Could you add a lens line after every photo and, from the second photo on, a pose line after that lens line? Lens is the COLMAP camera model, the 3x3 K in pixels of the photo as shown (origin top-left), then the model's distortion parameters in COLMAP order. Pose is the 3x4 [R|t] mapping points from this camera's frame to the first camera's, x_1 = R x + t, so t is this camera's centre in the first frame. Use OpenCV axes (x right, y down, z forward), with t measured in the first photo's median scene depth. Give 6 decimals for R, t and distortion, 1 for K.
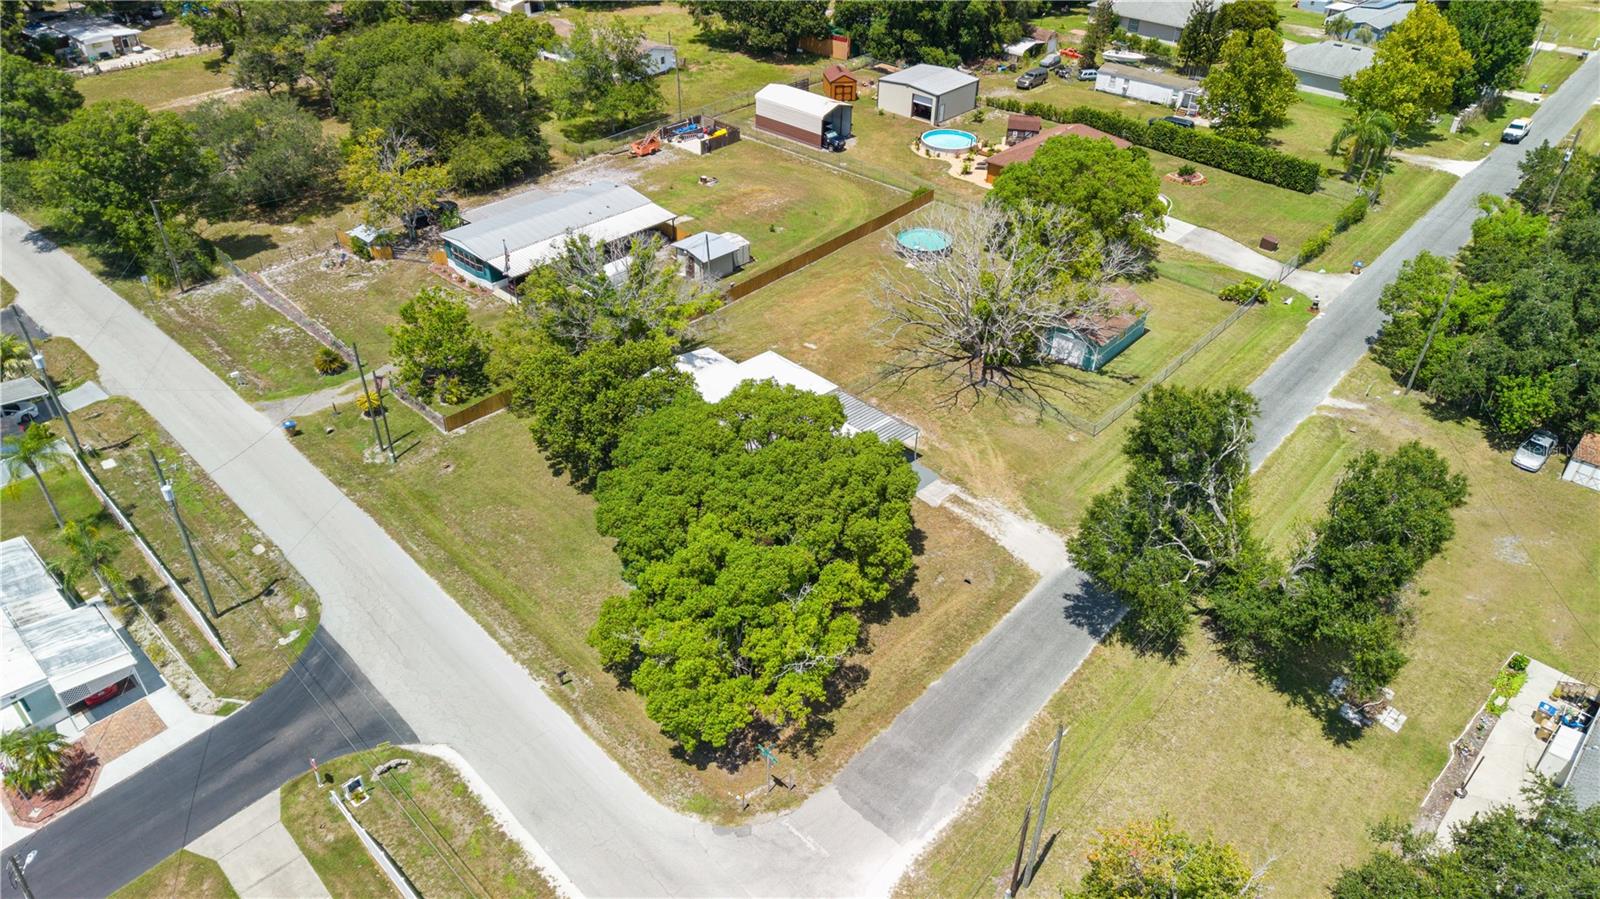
lens RADIAL K [[1077.9, 0, 800.0], [0, 1077.9, 449.5], [0, 0, 1]] dist [0.009809, -0.003377]
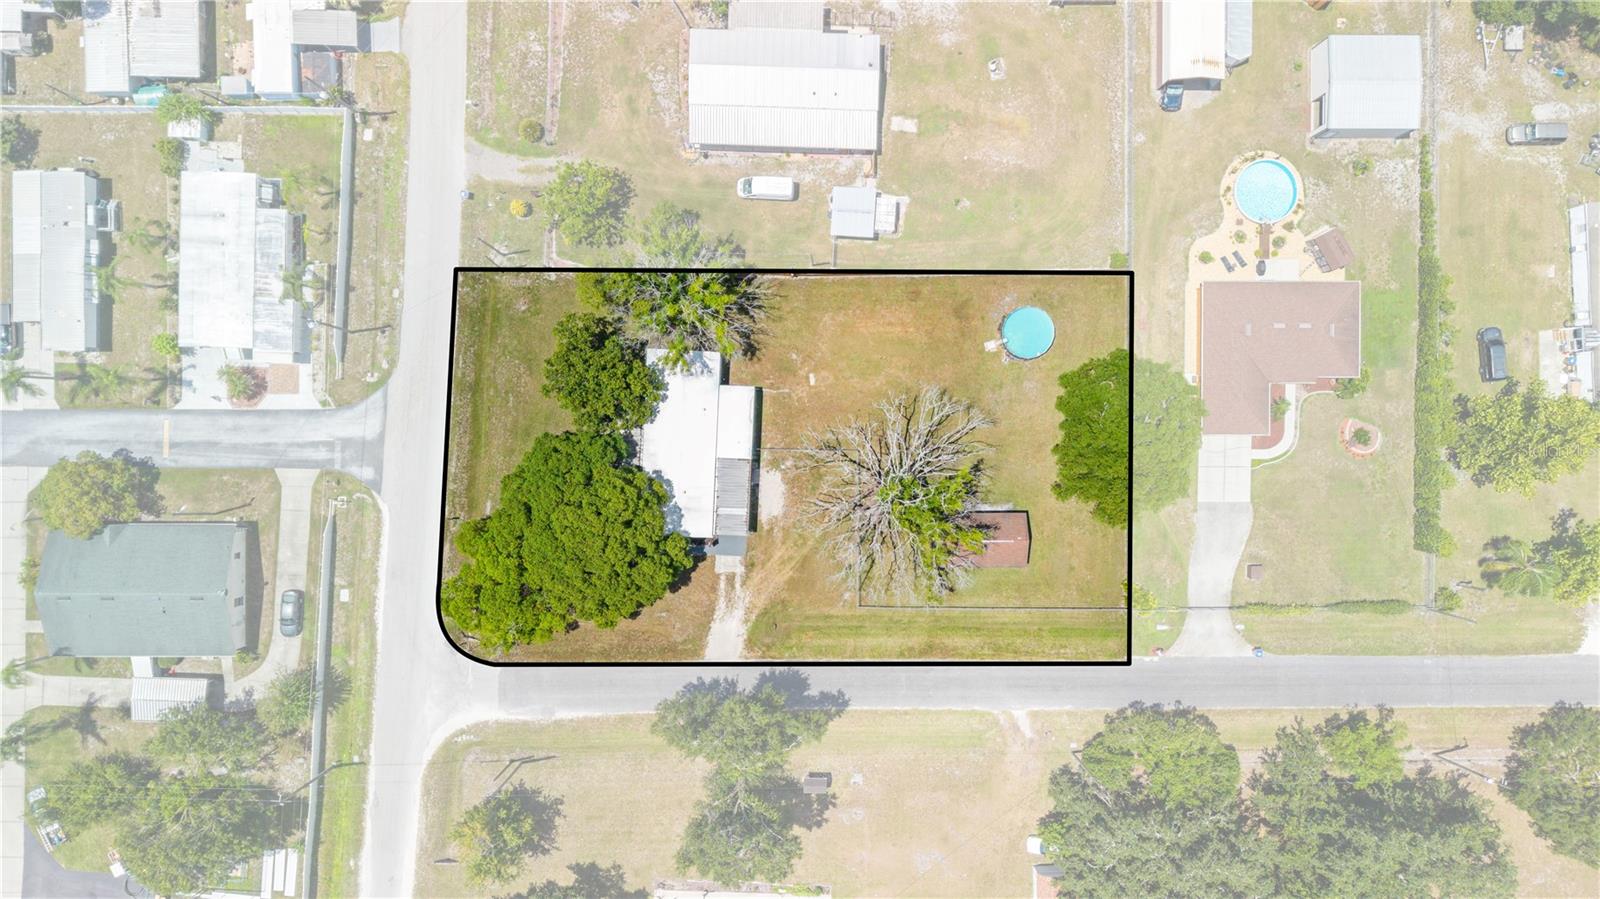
lens RADIAL K [[1069.9, 0, 804.0], [0, 1069.9, 451.6], [0, 0, 1]] dist [0.059677, -0.081598]
pose [[0.666362, 0.745607, 0.005706, 0.057979], [-0.441838, 0.388691, 0.808516, -1.051442], [0.600617, -0.541286, 0.588446, 0.215299]]
